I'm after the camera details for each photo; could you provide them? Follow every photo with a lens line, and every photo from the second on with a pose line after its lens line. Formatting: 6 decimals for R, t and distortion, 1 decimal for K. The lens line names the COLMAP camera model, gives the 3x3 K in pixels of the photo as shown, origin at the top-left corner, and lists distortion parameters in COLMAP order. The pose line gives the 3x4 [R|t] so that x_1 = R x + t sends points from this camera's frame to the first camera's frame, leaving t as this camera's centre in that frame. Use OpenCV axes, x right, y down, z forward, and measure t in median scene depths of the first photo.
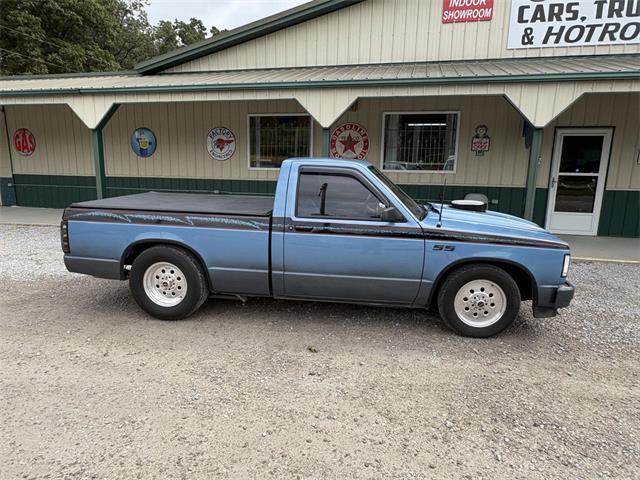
lens RADIAL K [[409.5, 0, 314.0], [0, 409.5, 239.8], [0, 0, 1]] dist [-0.000652, 0.000474]
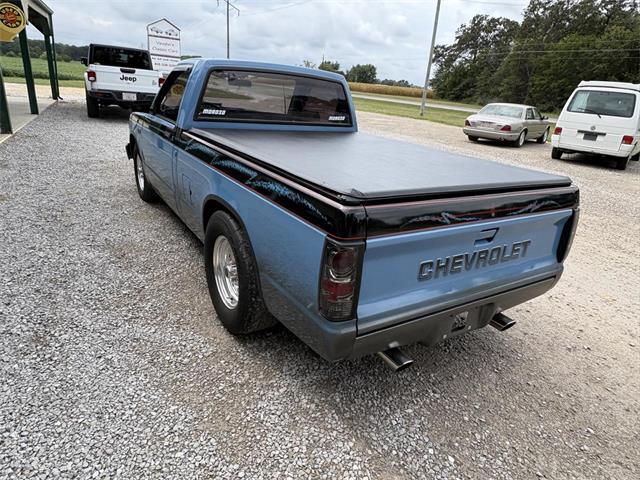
lens RADIAL K [[409.5, 0, 319.5], [0, 409.5, 239.4], [0, 0, 1]] dist [-0.000652, 0.000474]
pose [[-0.631347, -0.344010, 0.695024, -0.375854], [0.045071, 0.878435, 0.475732, -0.141207], [-0.774190, 0.331677, -0.539092, 0.757418]]
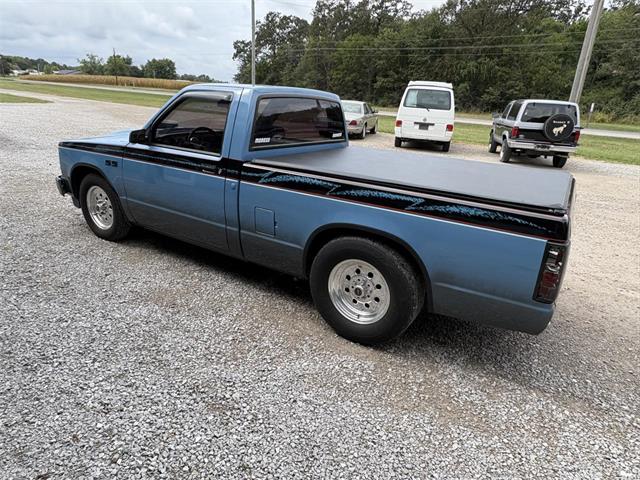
lens RADIAL K [[409.5, 0, 321.5], [0, 409.5, 242.9], [0, 0, 1]] dist [-0.000652, 0.000474]
pose [[-0.905419, -0.215865, 0.365540, -0.223263], [-0.004070, 0.865441, 0.500995, -0.175027], [-0.424500, 0.452122, -0.784465, 0.899730]]
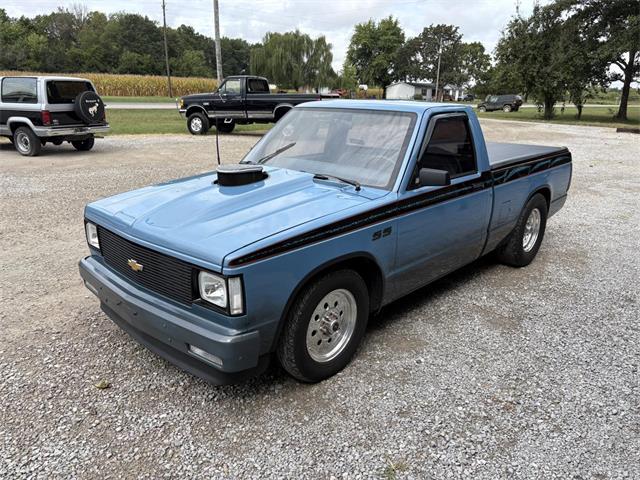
lens RADIAL K [[485.7, 0, 323.9], [0, 485.7, 240.2], [0, 0, 1]] dist [0.045265, -0.044899]
pose [[-0.576992, 0.206098, -0.790319, 0.451521], [-0.185145, 0.909444, 0.372333, -0.144391], [0.795488, 0.361157, -0.486584, 0.750118]]
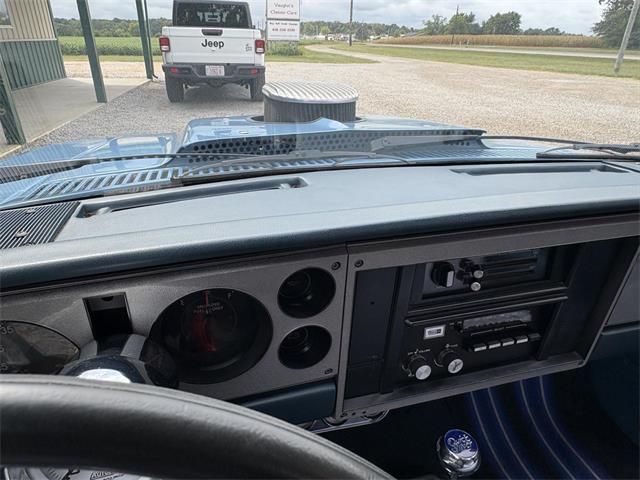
lens RADIAL K [[409.5, 0, 306.8], [0, 409.5, 246.0], [0, 0, 1]] dist [-0.000652, 0.000474]
pose [[-0.380364, -0.440304, 0.813299, 0.062616], [0.150788, 0.838105, 0.524254, -0.070256], [-0.912461, 0.322043, -0.252393, 0.549203]]
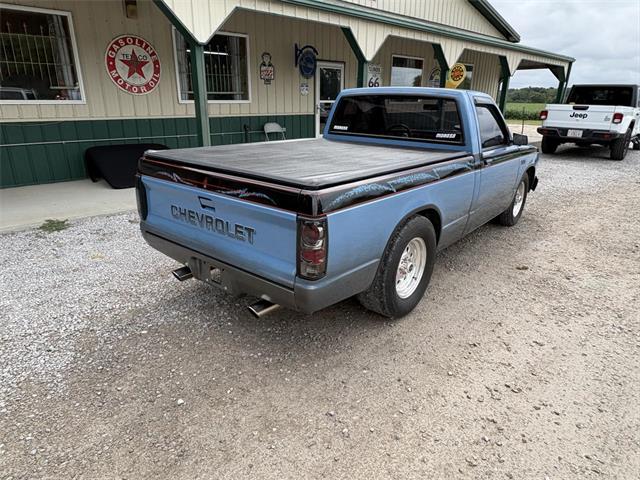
lens RADIAL K [[409.5, 0, 319.9], [0, 409.5, 242.5], [0, 0, 1]] dist [-0.000652, 0.000474]
pose [[0.532089, -0.292125, 0.794698, -0.471947], [0.153804, 0.956327, 0.248560, -0.065453], [-0.832602, -0.010028, 0.553781, 0.339084]]
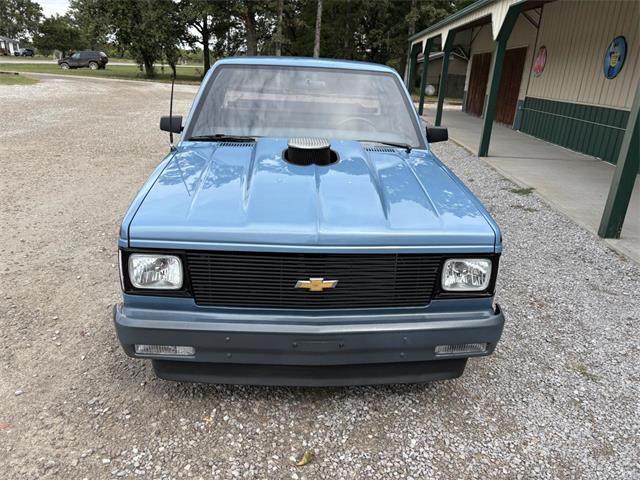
lens RADIAL K [[485.7, 0, 325.0], [0, 485.7, 239.9], [0, 0, 1]] dist [0.045265, -0.044899]
pose [[0.199625, 0.317828, -0.926896, 0.483948], [-0.230098, 0.934689, 0.270944, -0.071386], [0.952473, 0.159189, 0.259718, 0.440455]]
